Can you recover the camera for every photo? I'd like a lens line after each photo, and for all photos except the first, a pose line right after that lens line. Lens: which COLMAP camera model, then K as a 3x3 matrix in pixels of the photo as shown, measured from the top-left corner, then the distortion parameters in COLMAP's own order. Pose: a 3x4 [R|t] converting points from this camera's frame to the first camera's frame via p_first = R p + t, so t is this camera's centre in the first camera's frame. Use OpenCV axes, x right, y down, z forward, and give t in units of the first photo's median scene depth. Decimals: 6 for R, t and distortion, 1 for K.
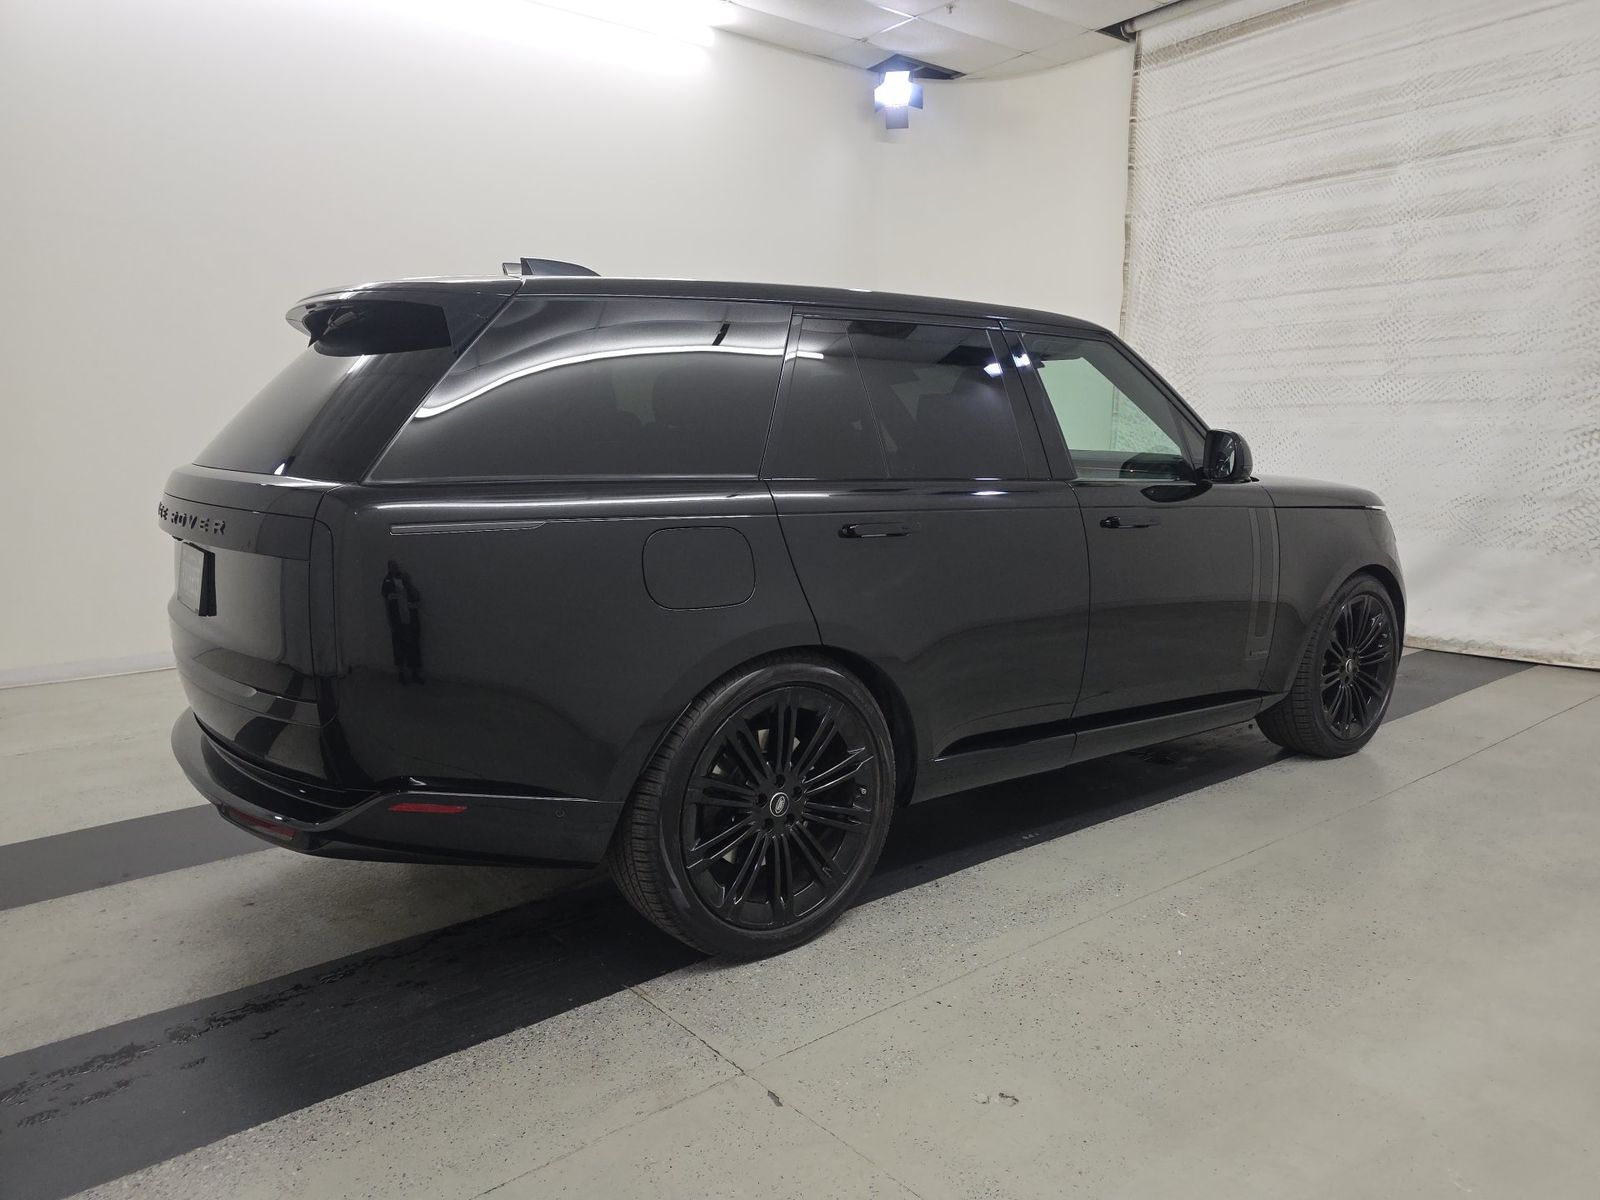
lens RADIAL K [[1076.2, 0, 760.9], [0, 1076.2, 539.8], [0, 0, 1]] dist [0.095365, -0.041780]
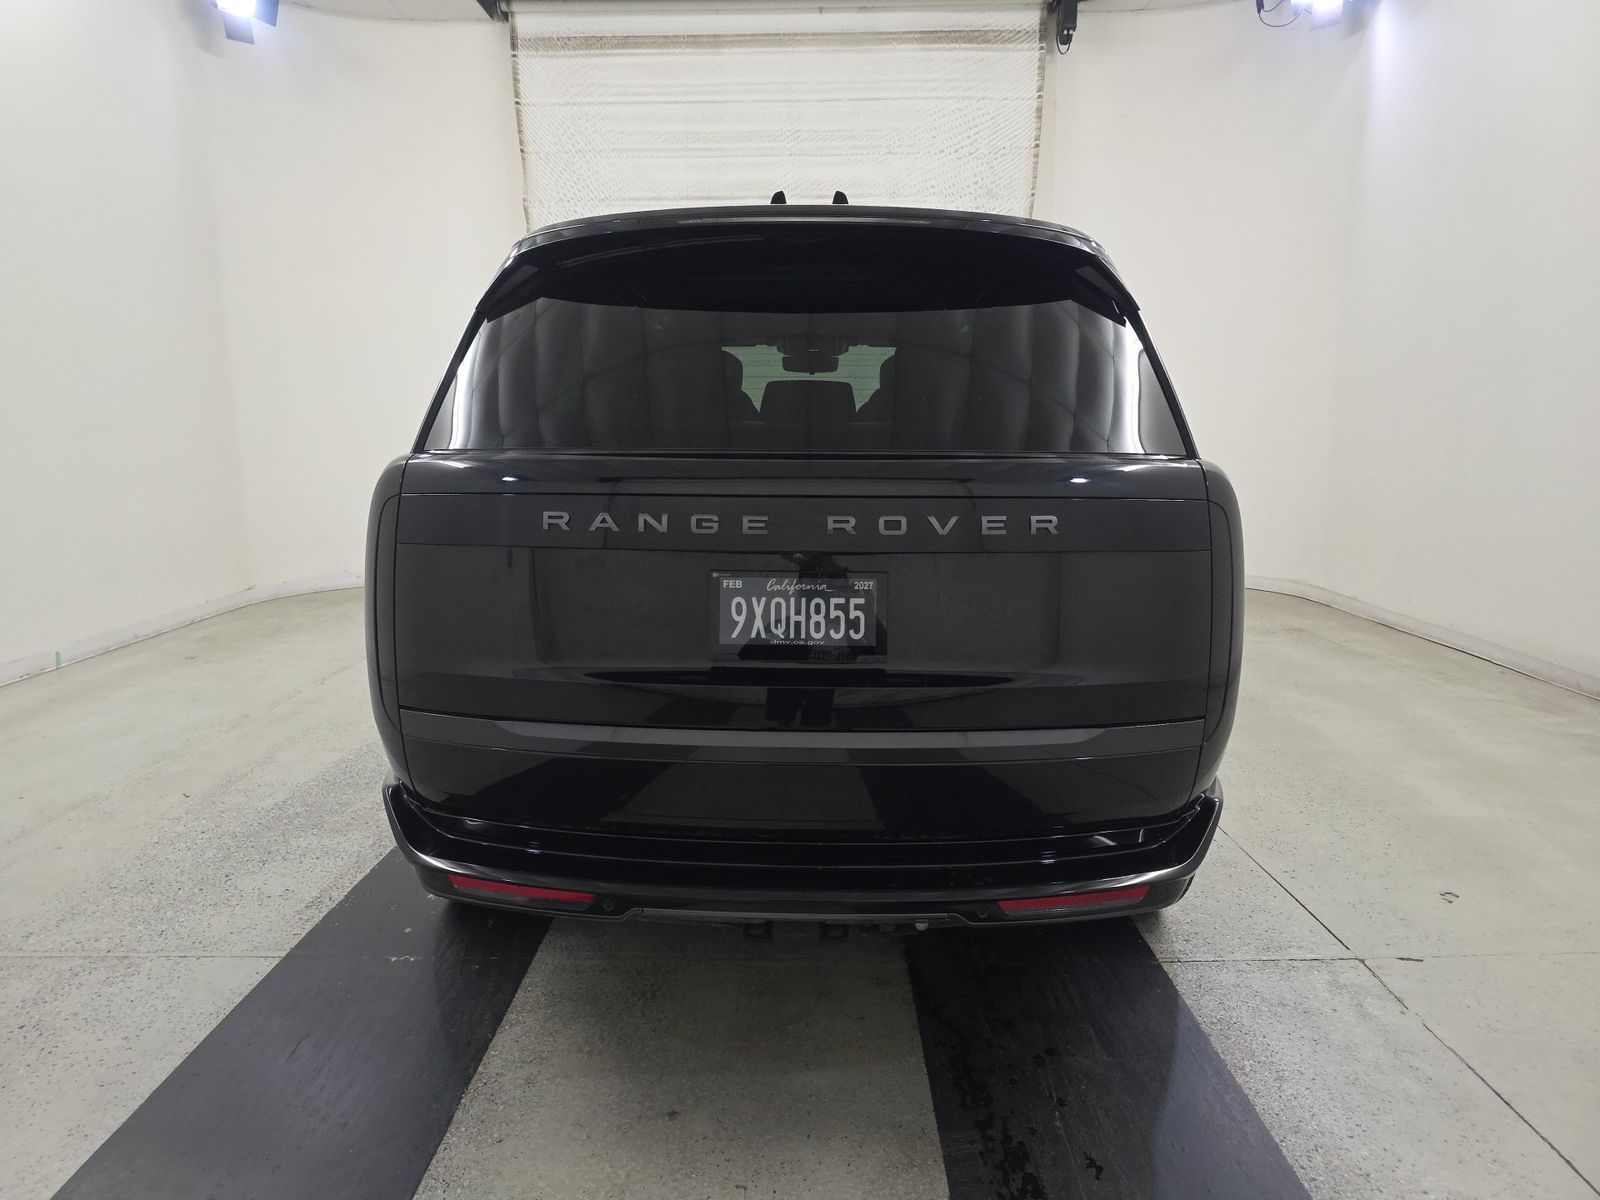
lens RADIAL K [[1063.8, 0, 800.0], [0, 1063.8, 600.0], [0, 0, 1]] dist [0.007084, 0.001097]
pose [[0.637281, -0.129131, 0.759736, -0.337083], [0.079468, 0.991617, 0.101884, -0.013639], [-0.766523, -0.004554, 0.642200, 0.207429]]
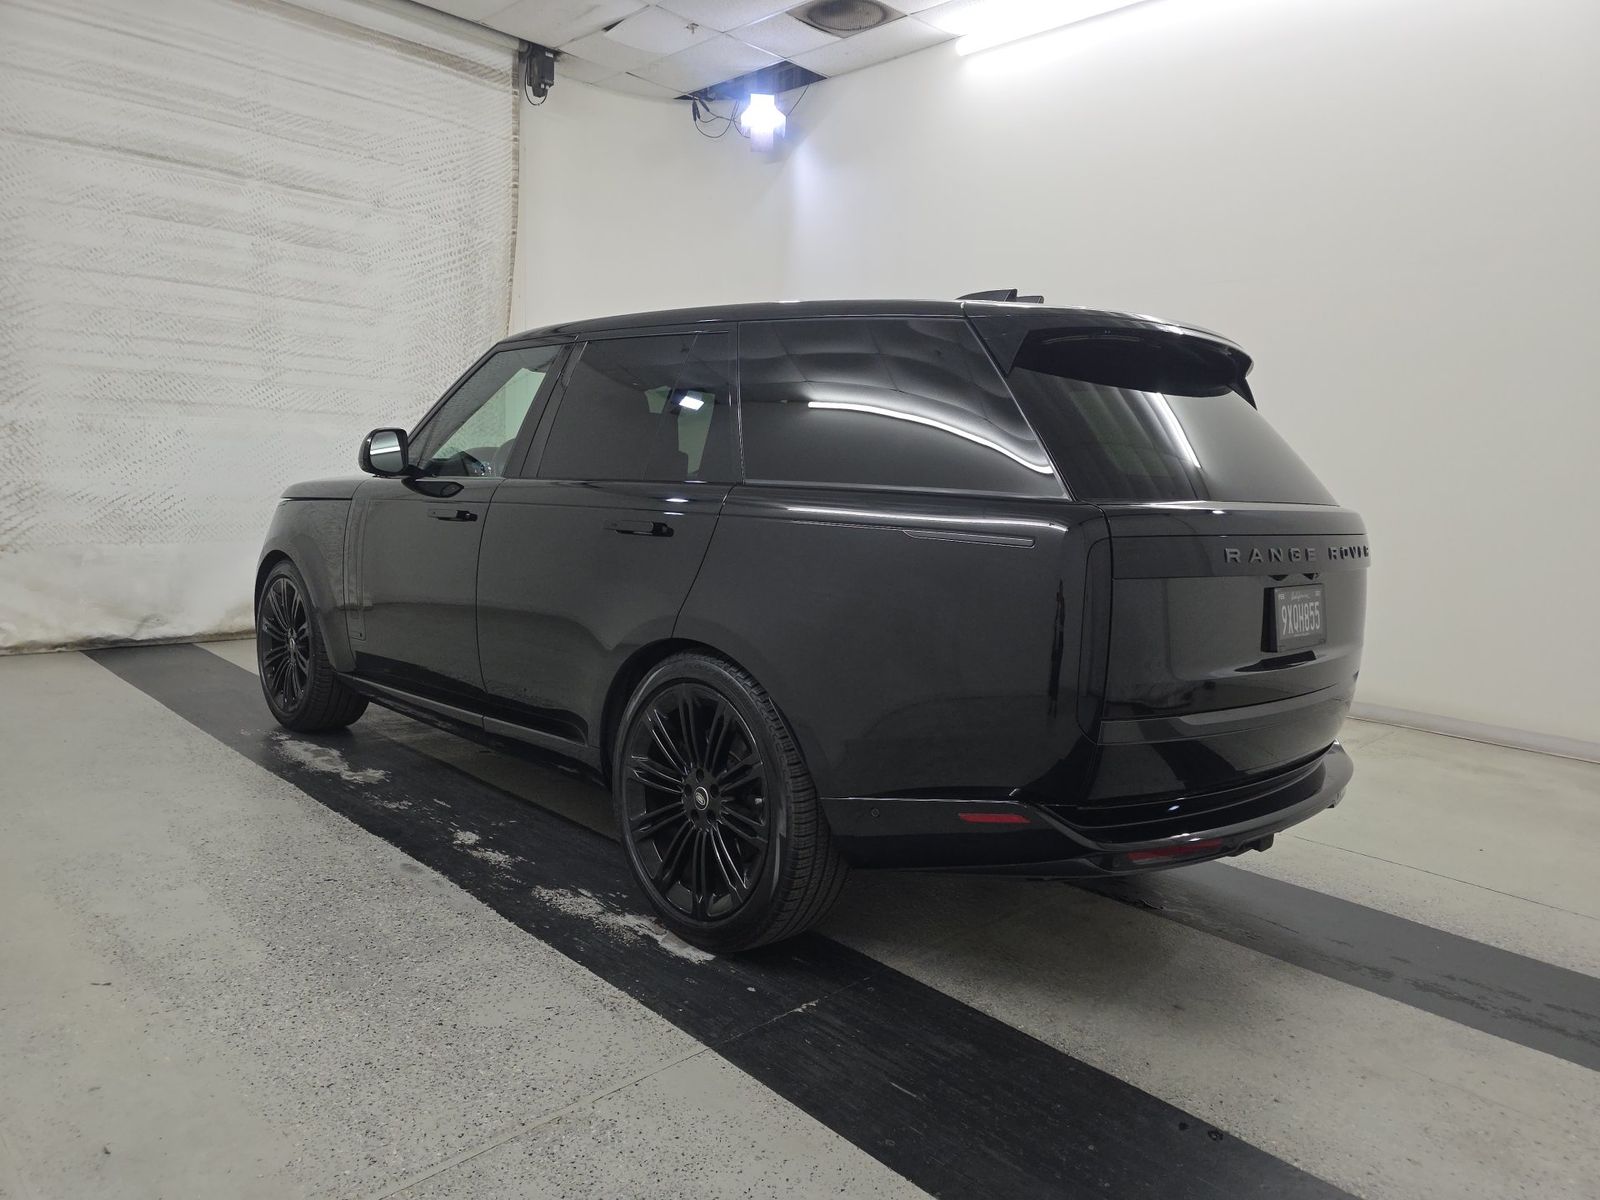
lens RADIAL K [[1098.1, 0, 798.5], [0, 1098.1, 553.9], [0, 0, 1]] dist [0.101038, -0.068392]
pose [[-0.101059, -0.078927, 0.991745, -0.509111], [0.058361, 0.994661, 0.085106, -0.043851], [-0.993167, 0.066480, -0.095913, 0.564871]]
